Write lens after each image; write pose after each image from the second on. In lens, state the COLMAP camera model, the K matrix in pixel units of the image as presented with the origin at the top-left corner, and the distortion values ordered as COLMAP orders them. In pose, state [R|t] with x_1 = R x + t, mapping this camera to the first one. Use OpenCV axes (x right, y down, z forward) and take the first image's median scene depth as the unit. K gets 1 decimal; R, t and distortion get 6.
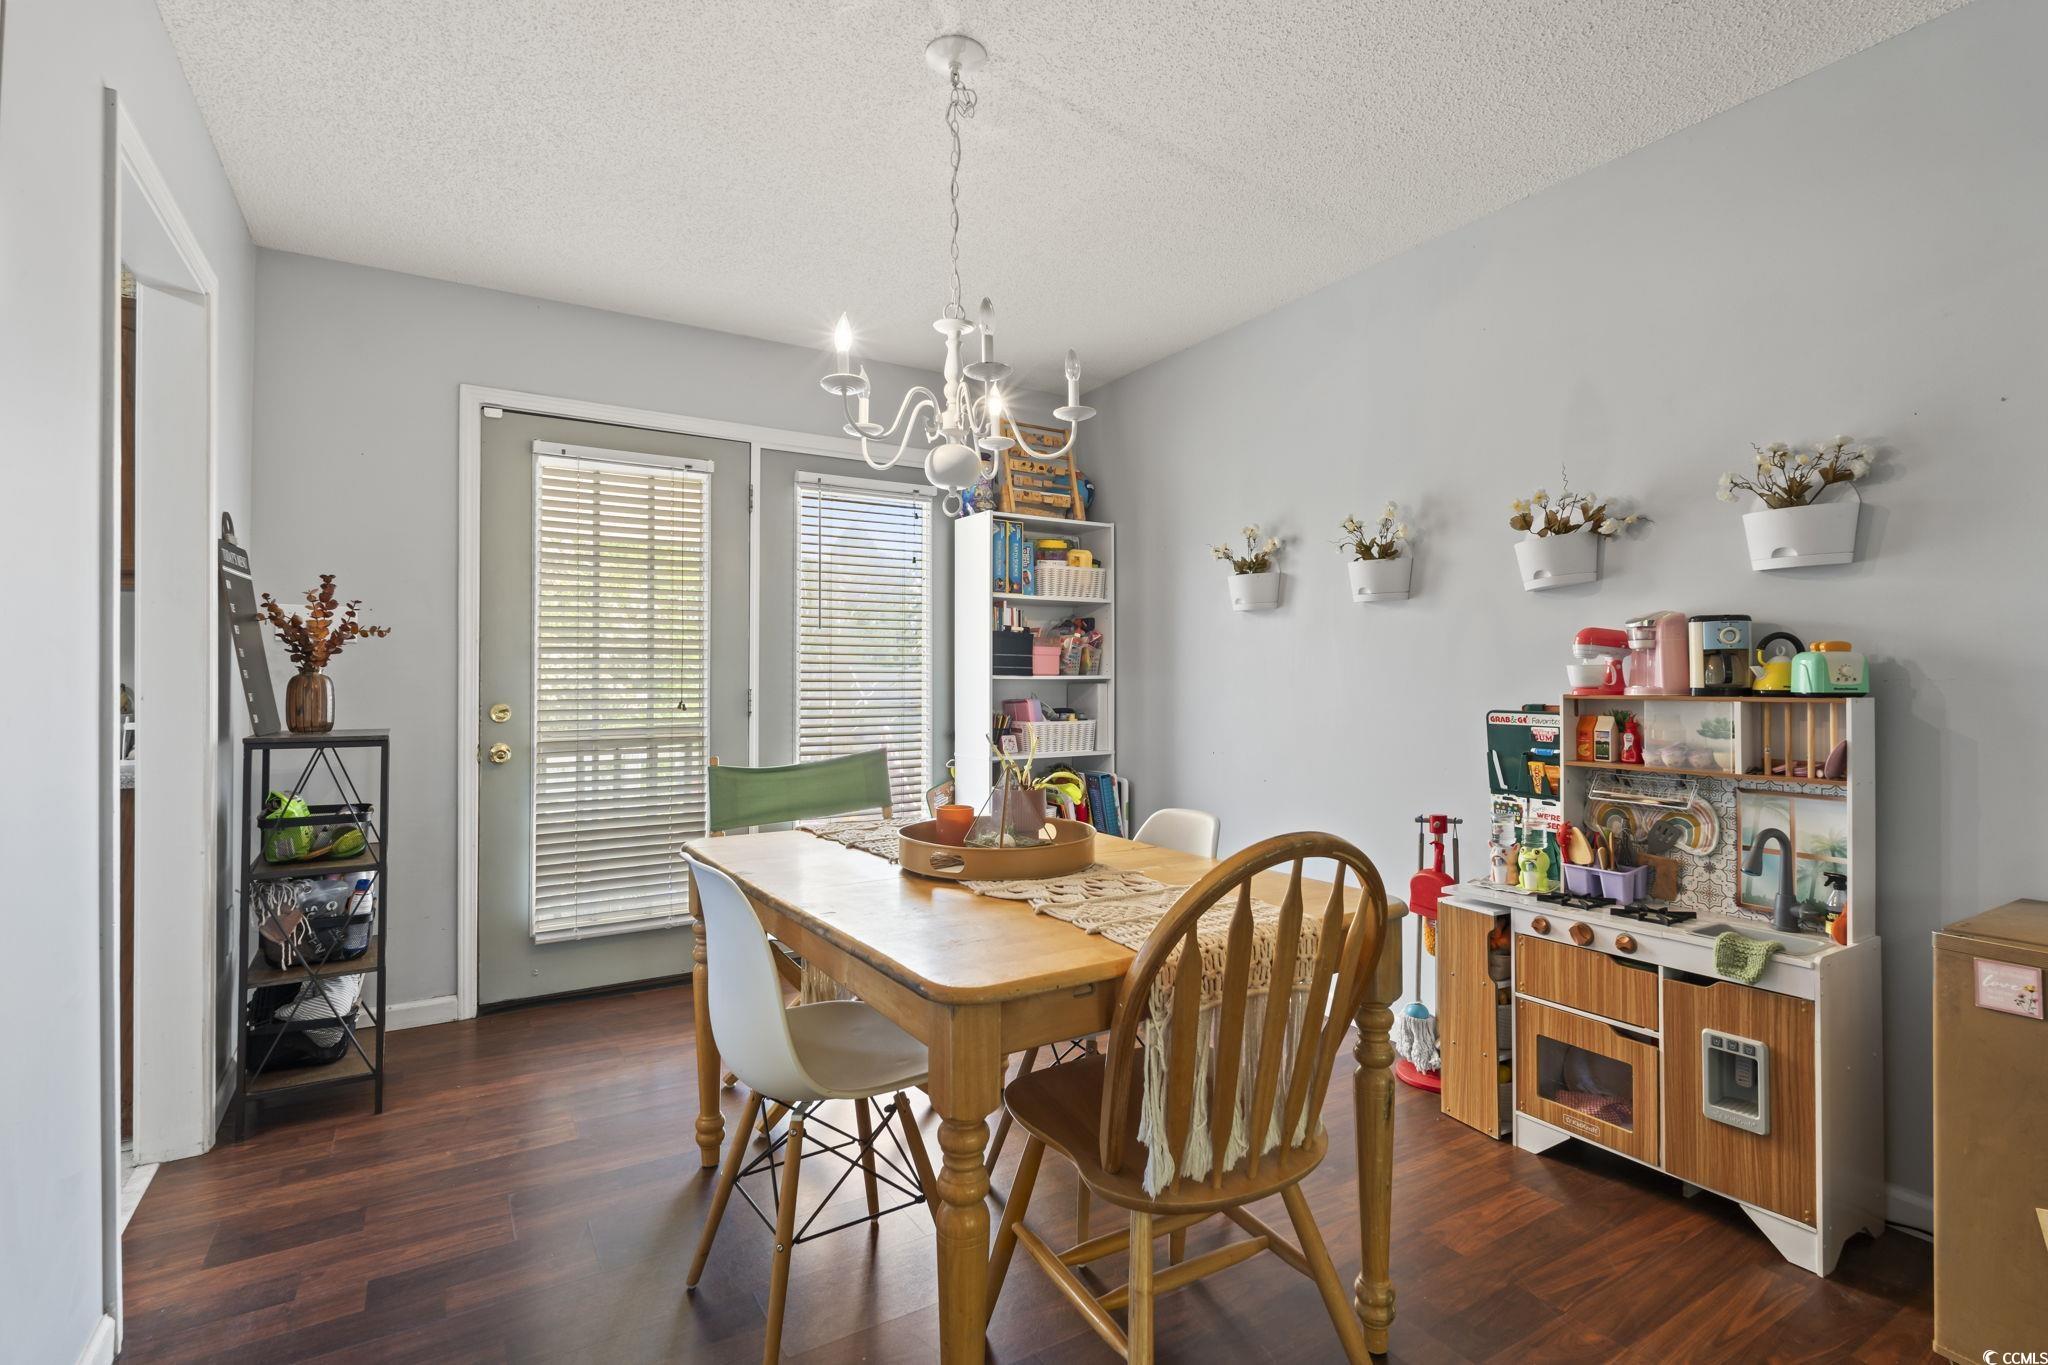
lens RADIAL K [[911.2, 0, 1029.0], [0, 911.2, 662.1], [0, 0, 1]] dist [-0.001550, 0.000067]
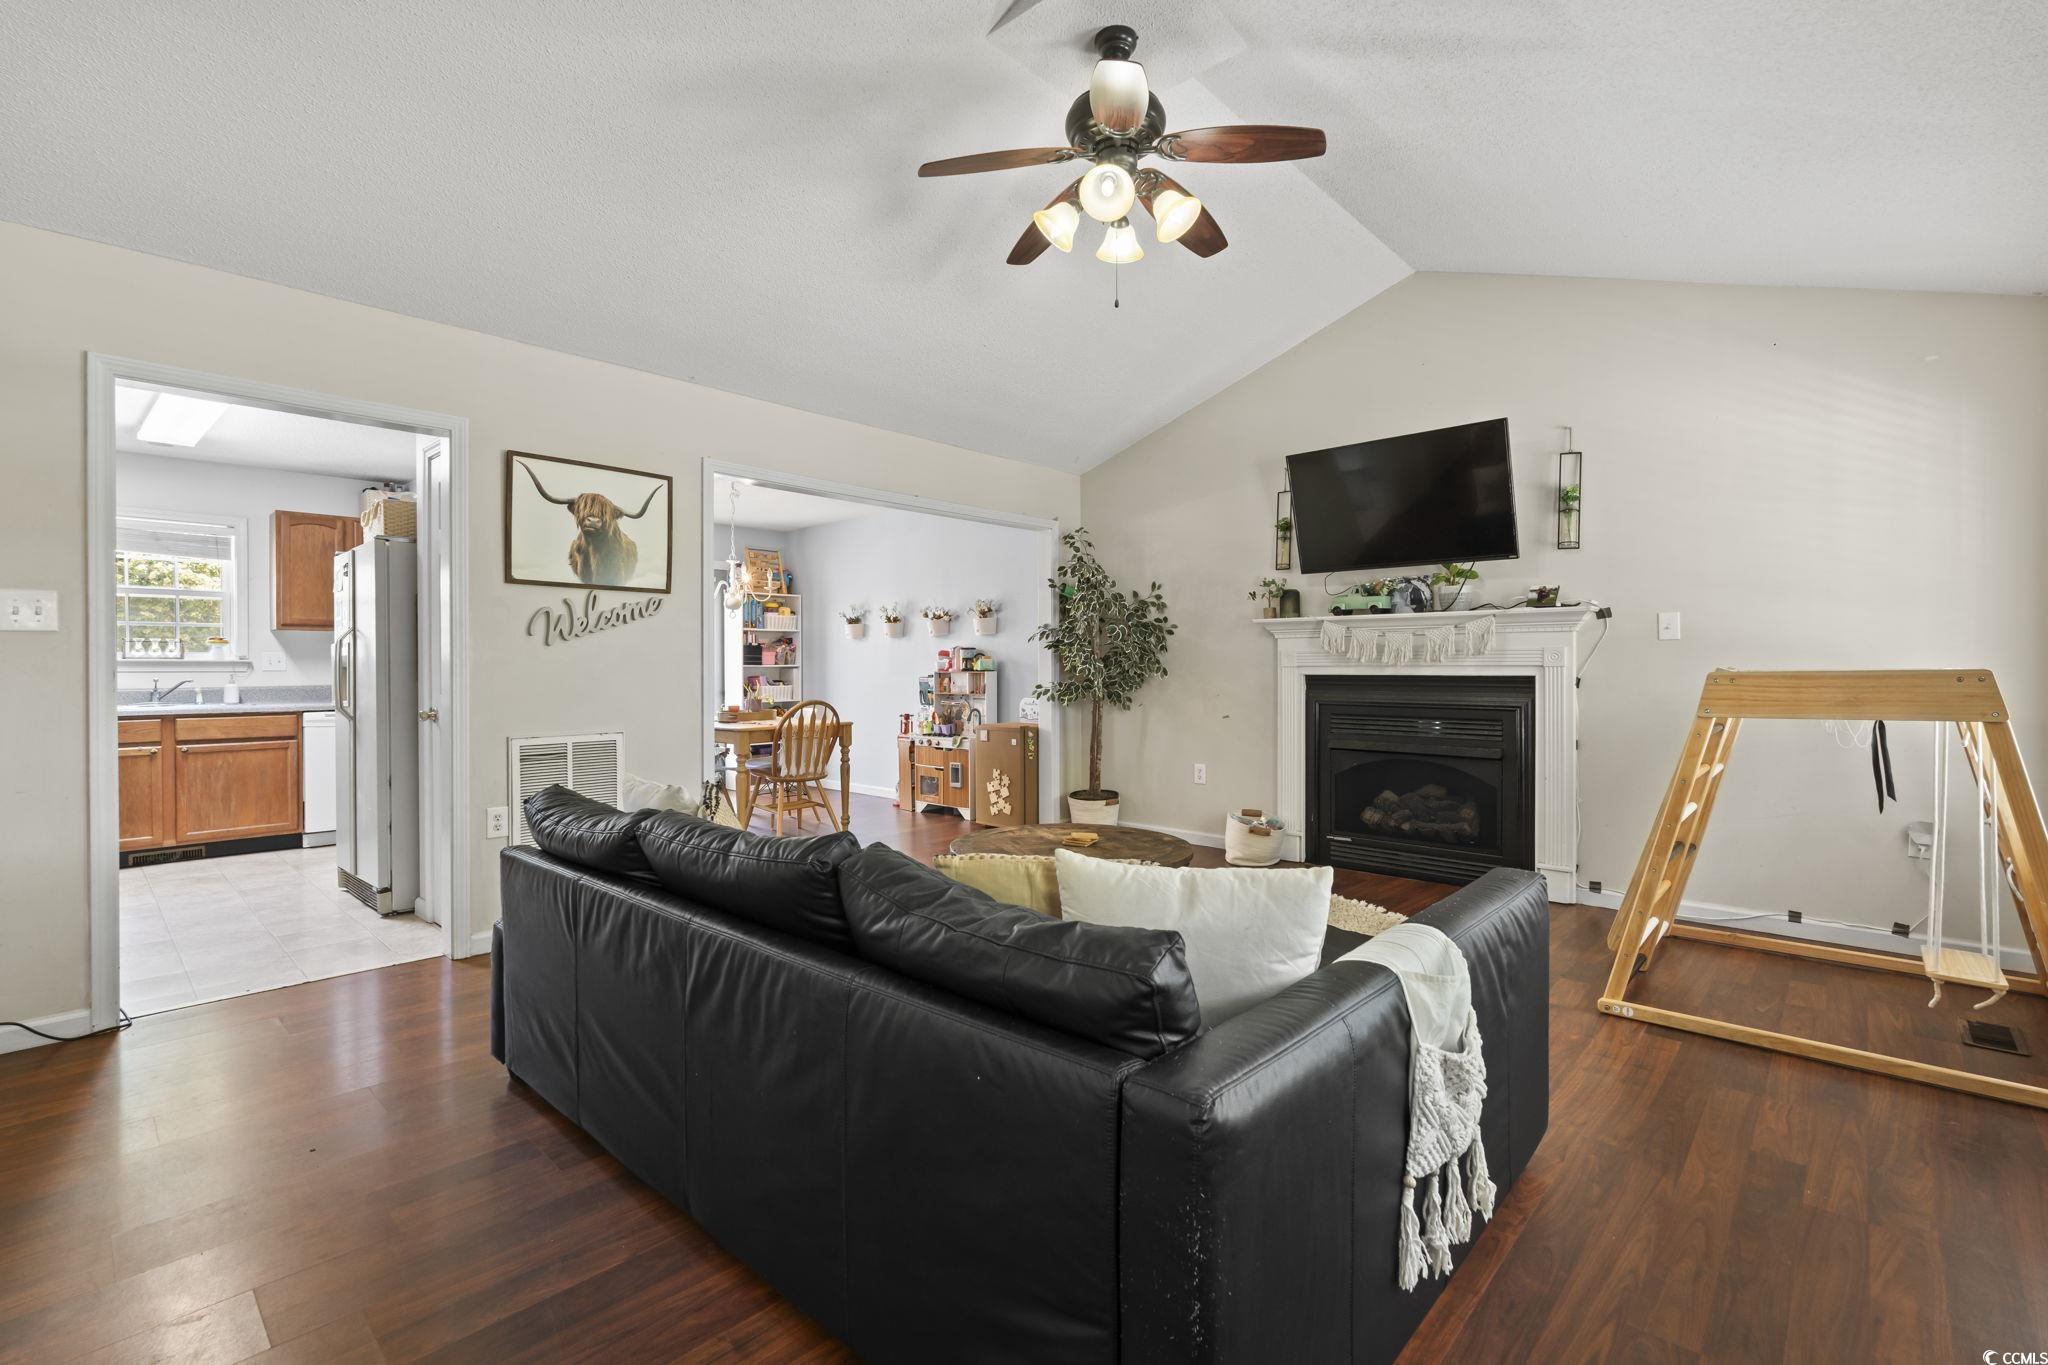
lens RADIAL K [[911.2, 0, 1029.0], [0, 911.2, 662.1], [0, 0, 1]] dist [-0.001550, 0.000067]
pose [[0.963034, -0.002494, 0.269370, 0.050108], [-0.002006, 0.999863, 0.016430, -0.046758], [-0.269374, -0.016363, 0.962897, -2.035516]]
